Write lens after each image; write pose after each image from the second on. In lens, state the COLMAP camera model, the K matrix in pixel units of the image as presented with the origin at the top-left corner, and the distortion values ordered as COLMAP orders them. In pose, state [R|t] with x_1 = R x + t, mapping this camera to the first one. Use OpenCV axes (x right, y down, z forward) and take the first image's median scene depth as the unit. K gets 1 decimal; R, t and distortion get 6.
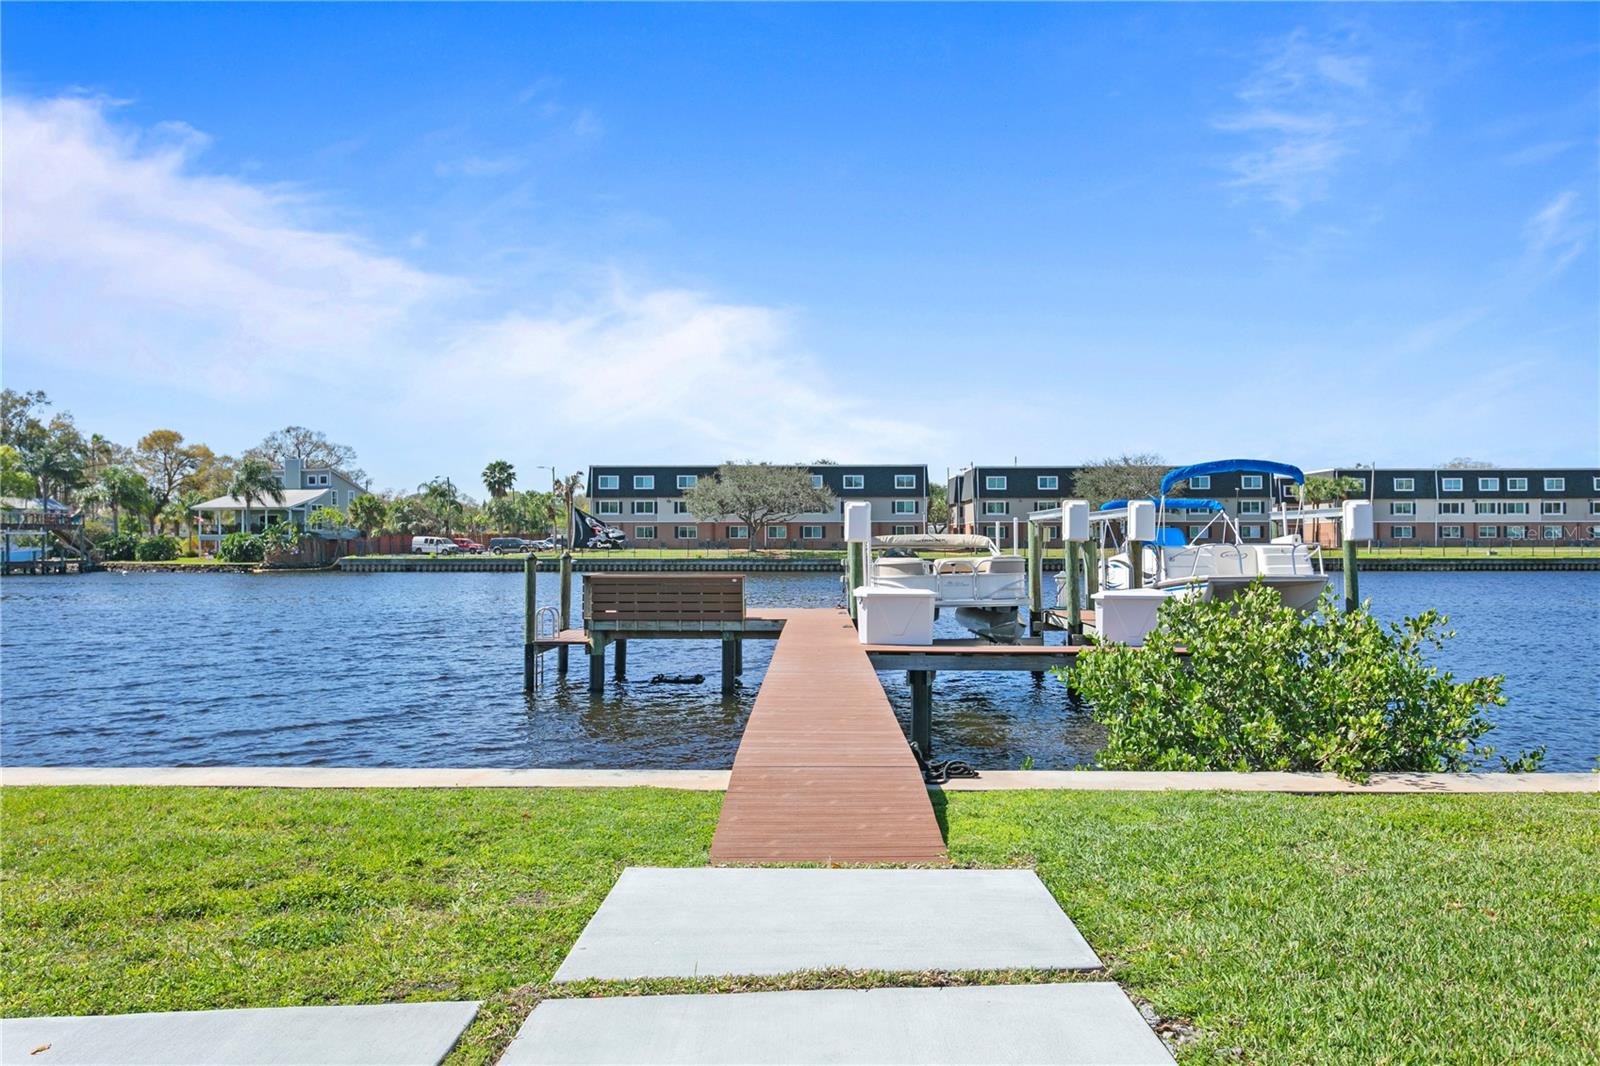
lens RADIAL K [[1252.0, 0, 774.0], [0, 1252.0, 522.0], [0, 0, 1]] dist [0.019581, -0.002542]
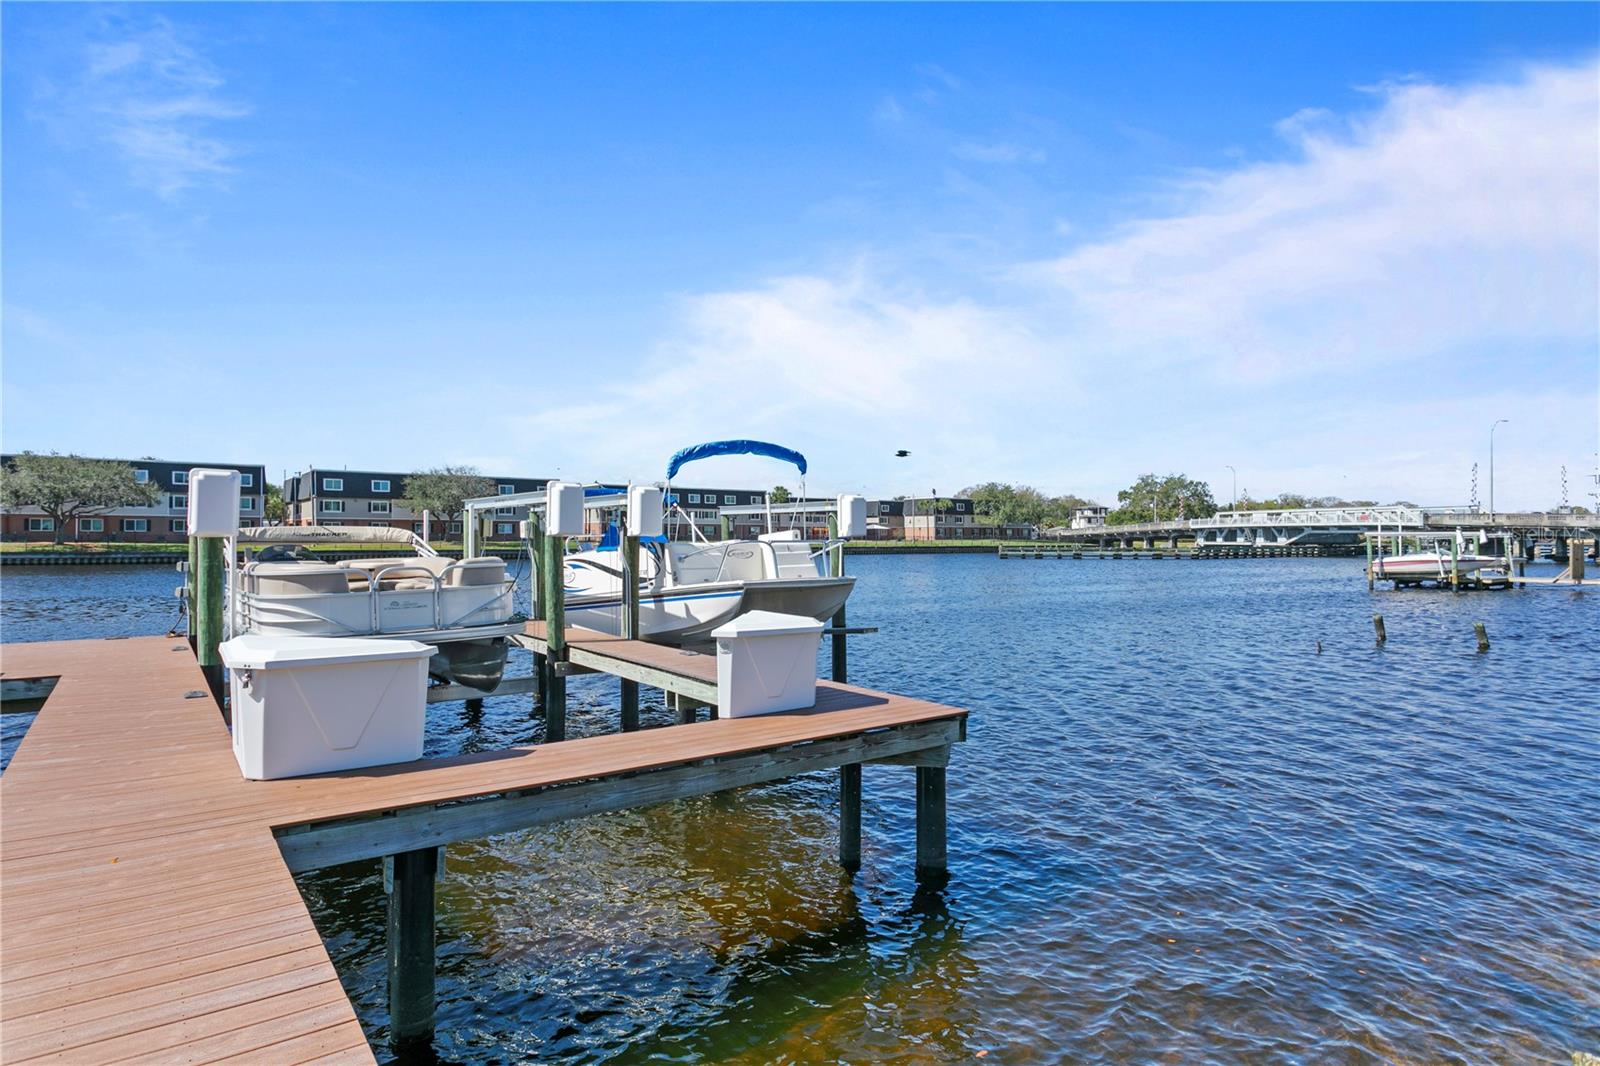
lens RADIAL K [[906.9, 0, 799.3], [0, 906.9, 529.6], [0, 0, 1]] dist [-0.013092, 0.008981]
pose [[0.787667, 0.008293, 0.616045, 0.003713], [-0.013453, 0.999903, 0.003740, 0.001240], [-0.615954, -0.011234, 0.787702, 0.085662]]
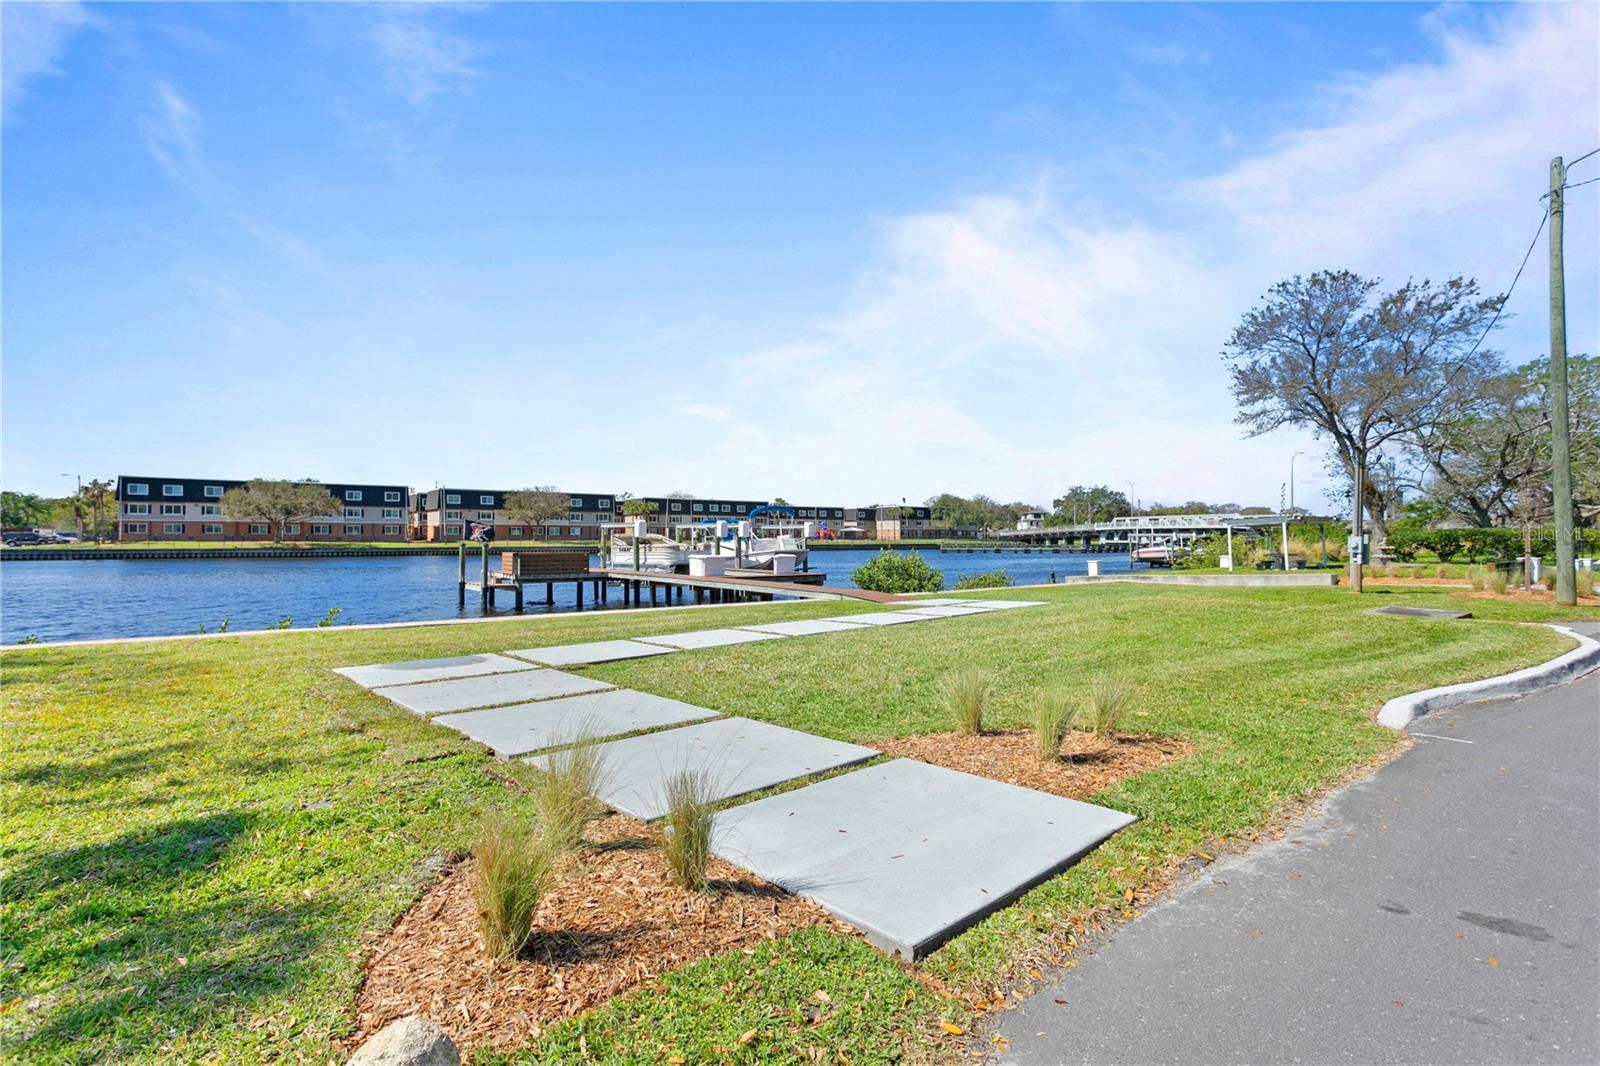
lens RADIAL K [[791.3, 0, 799.7], [0, 791.3, 531.8], [0, 0, 1]] dist [0.000713, -0.000593]
pose [[0.783297, 0.006564, 0.621613, -0.104714], [-0.012492, 0.999909, 0.005183, -0.000873], [-0.621522, -0.011825, 0.783307, -0.054402]]
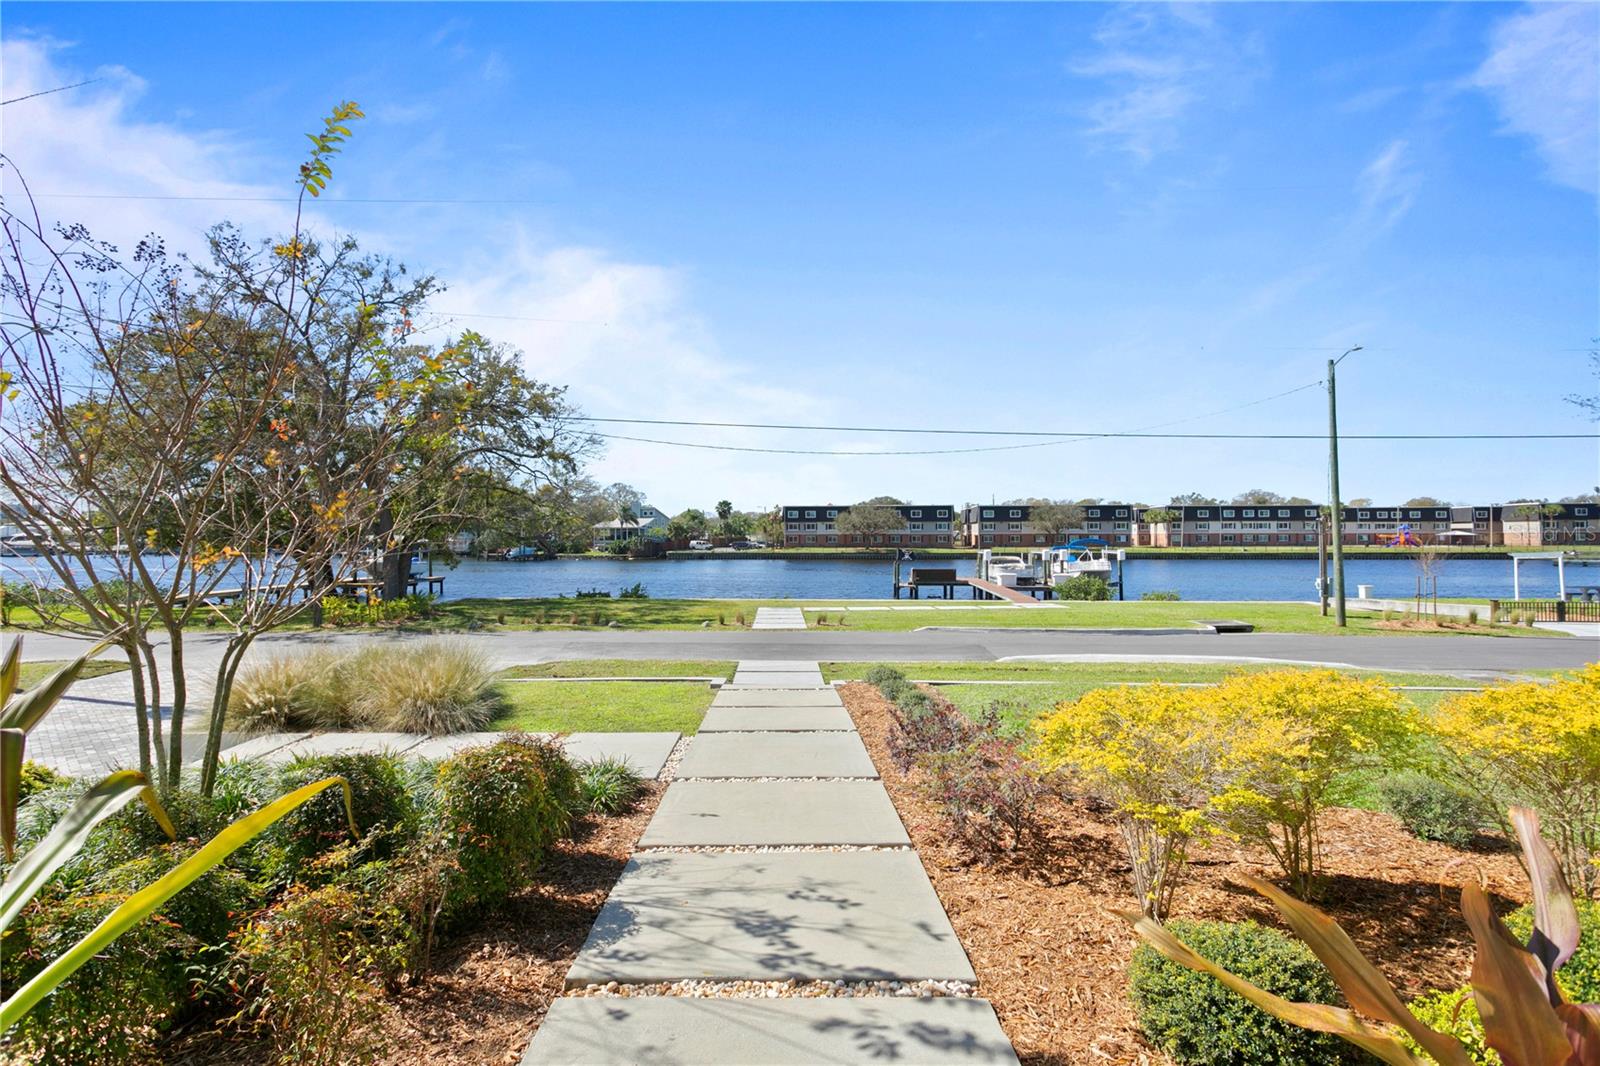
lens RADIAL K [[772.0, 0, 793.1], [0, 772.0, 533.2], [0, 0, 1]] dist [0.001284, 0.002214]
pose [[0.998626, -0.000303, -0.052401, -0.067331], [0.000916, 0.999931, 0.011673, -0.015805], [0.052394, -0.011705, 0.998558, -0.230587]]
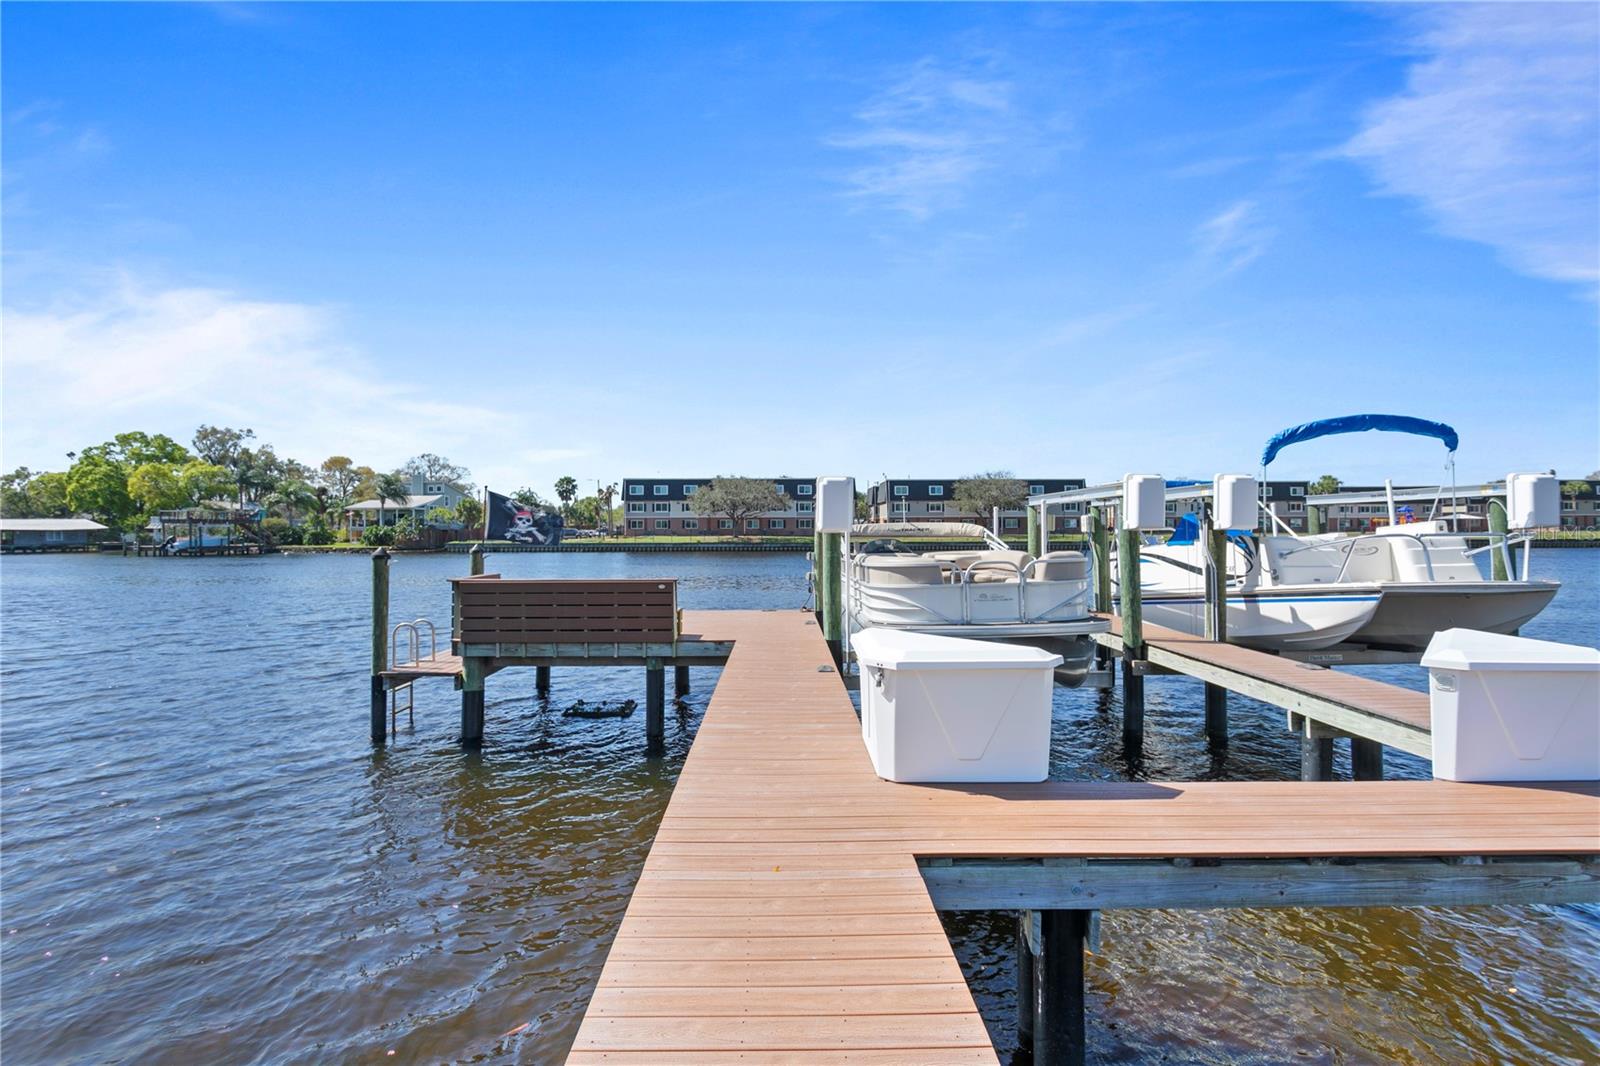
lens RADIAL K [[772.0, 0, 776.4], [0, 772.0, 534.7], [0, 0, 1]] dist [0.001284, 0.002214]
pose [[0.999563, -0.002559, 0.029434, 0.003644], [0.001938, 0.999775, 0.021101, 0.001357], [-0.029482, -0.021035, 0.999344, 0.098565]]
